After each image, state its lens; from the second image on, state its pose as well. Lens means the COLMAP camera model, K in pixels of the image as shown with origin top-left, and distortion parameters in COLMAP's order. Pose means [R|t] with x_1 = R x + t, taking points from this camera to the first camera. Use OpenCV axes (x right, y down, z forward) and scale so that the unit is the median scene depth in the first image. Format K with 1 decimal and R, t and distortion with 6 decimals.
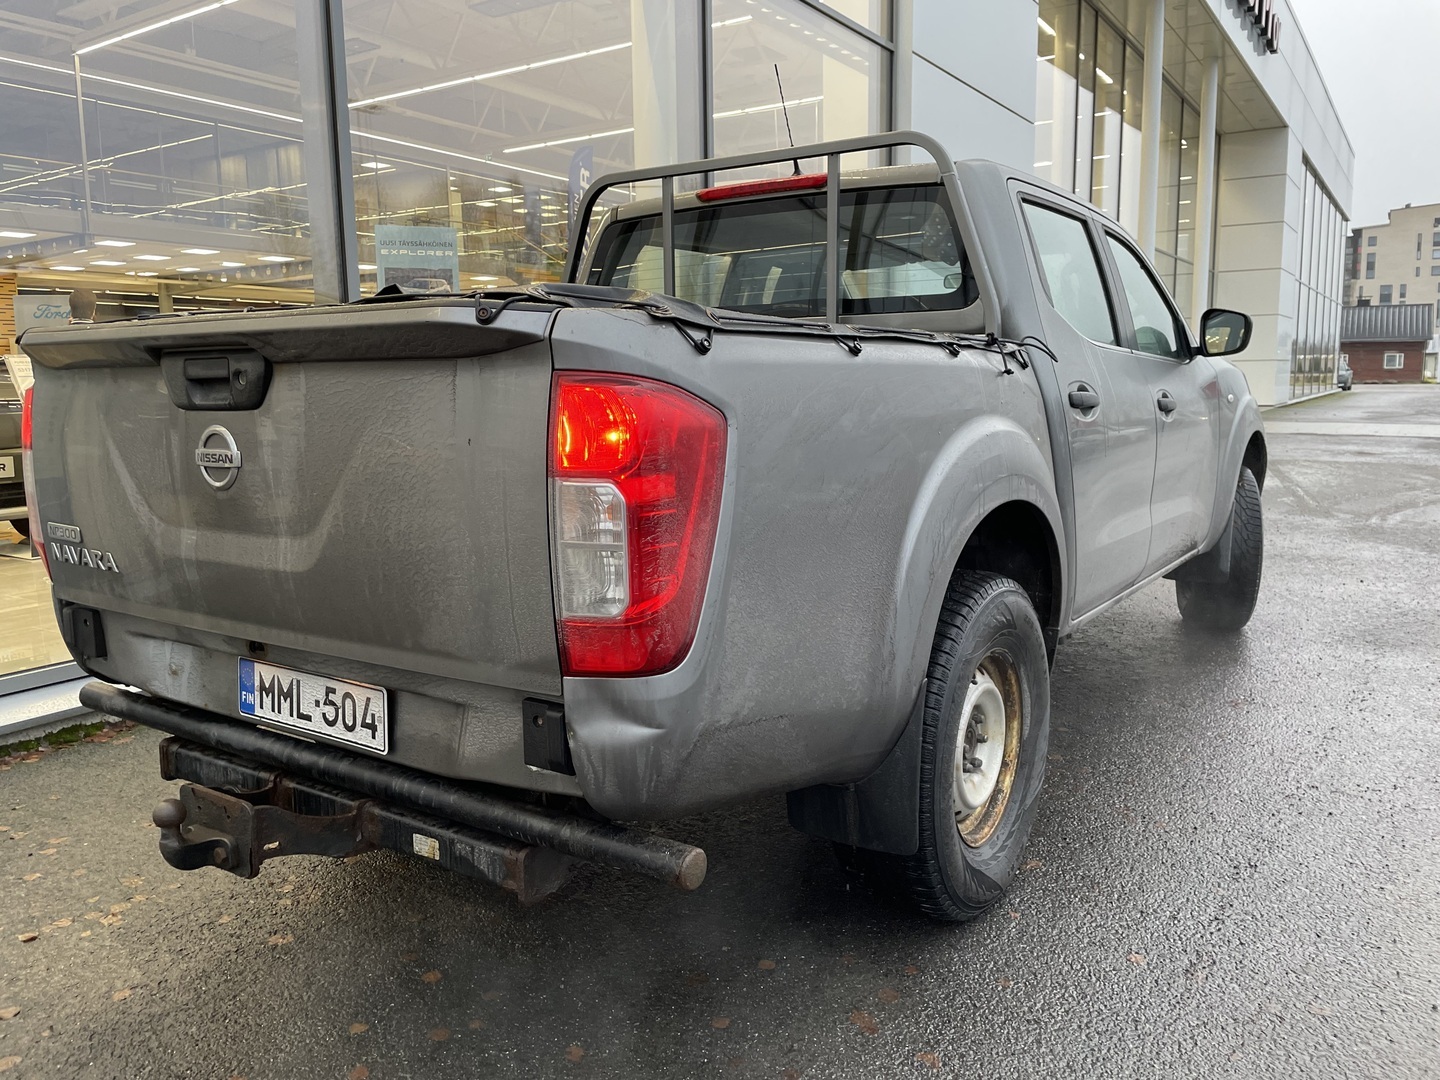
lens RADIAL K [[1075.4, 0, 720.2], [0, 1075.4, 530.8], [0, 0, 1]] dist [0.068441, -0.101037]
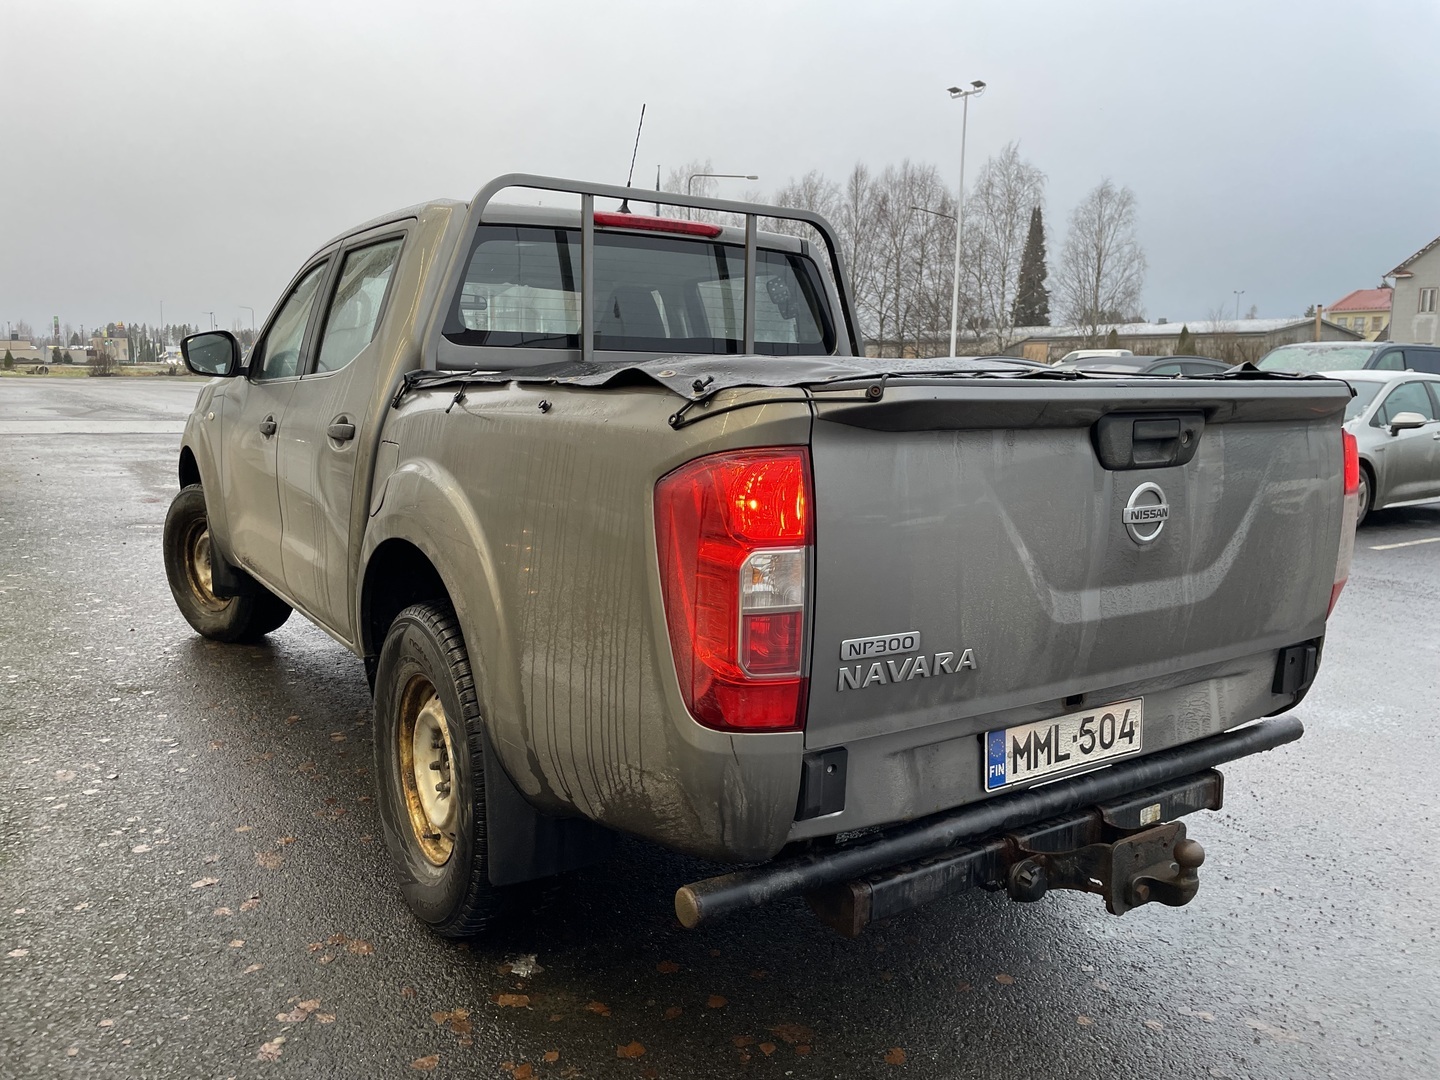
lens RADIAL K [[1075.4, 0, 720.2], [0, 1075.4, 530.8], [0, 0, 1]] dist [0.068441, -0.101037]
pose [[0.386572, -0.114025, 0.915183, -1.461240], [0.106919, 0.991177, 0.078330, -0.163198], [-0.916041, 0.067570, 0.395353, 0.891370]]
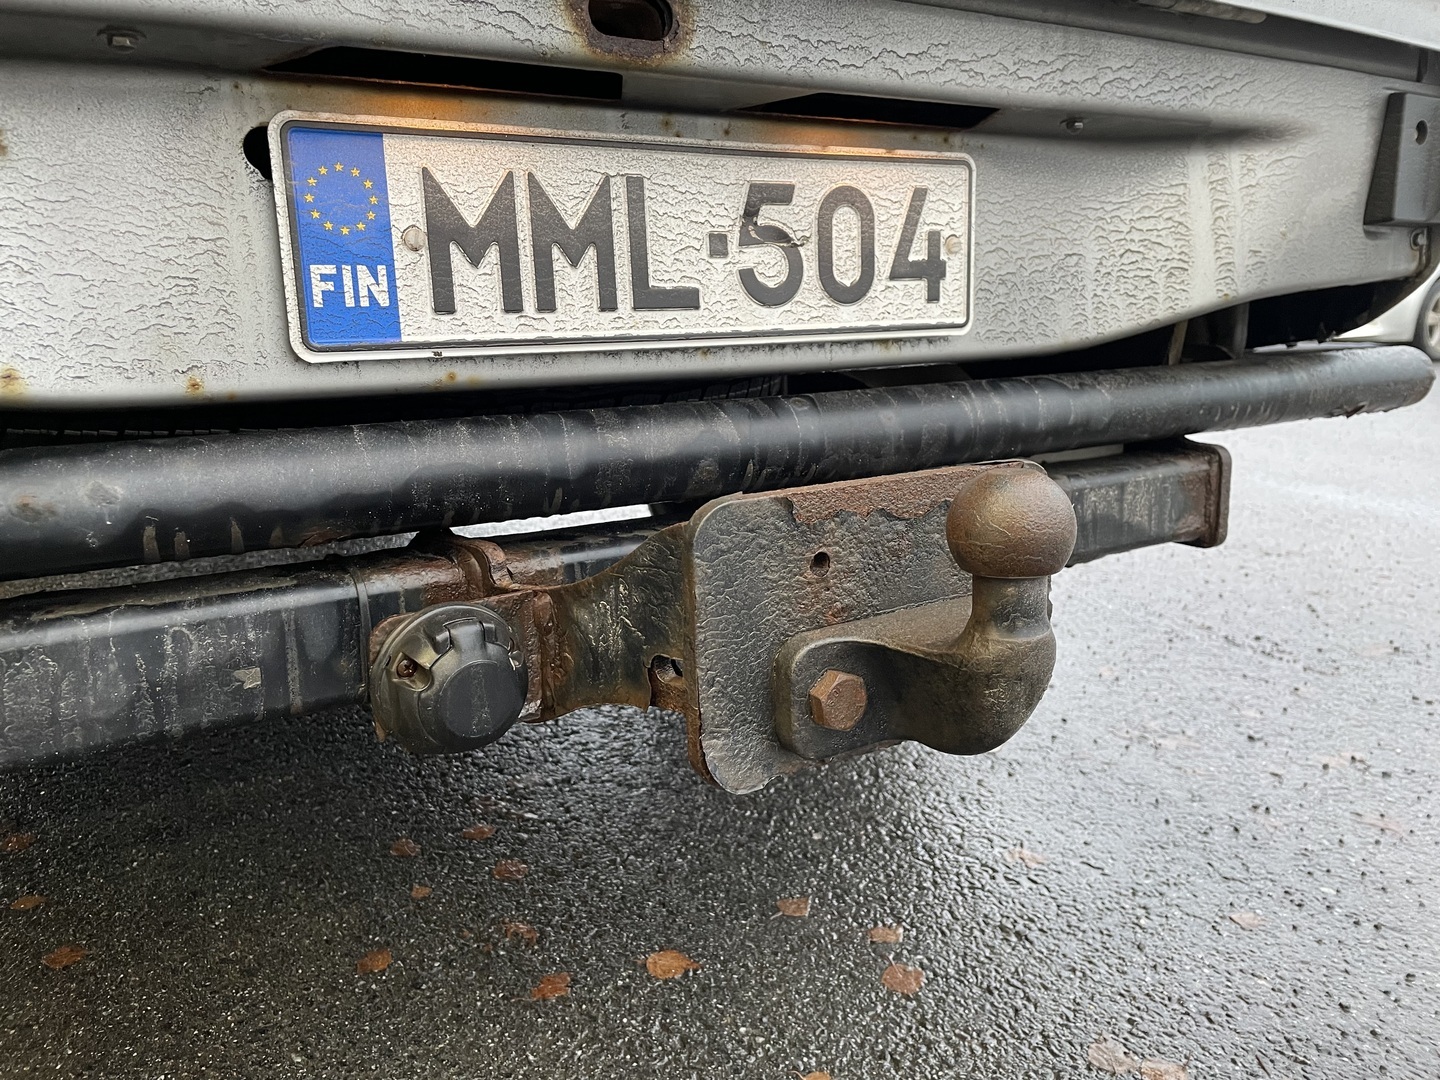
lens RADIAL K [[1080.0, 0, 720.0], [0, 1080.0, 540.0], [0, 0, 1]] dist [0.065646, -0.099967]
pose [[0.424705, -0.196625, 0.883722, -0.681811], [0.134537, 0.978999, 0.153167, 0.197536], [-0.895280, 0.053843, 0.442239, 0.866000]]
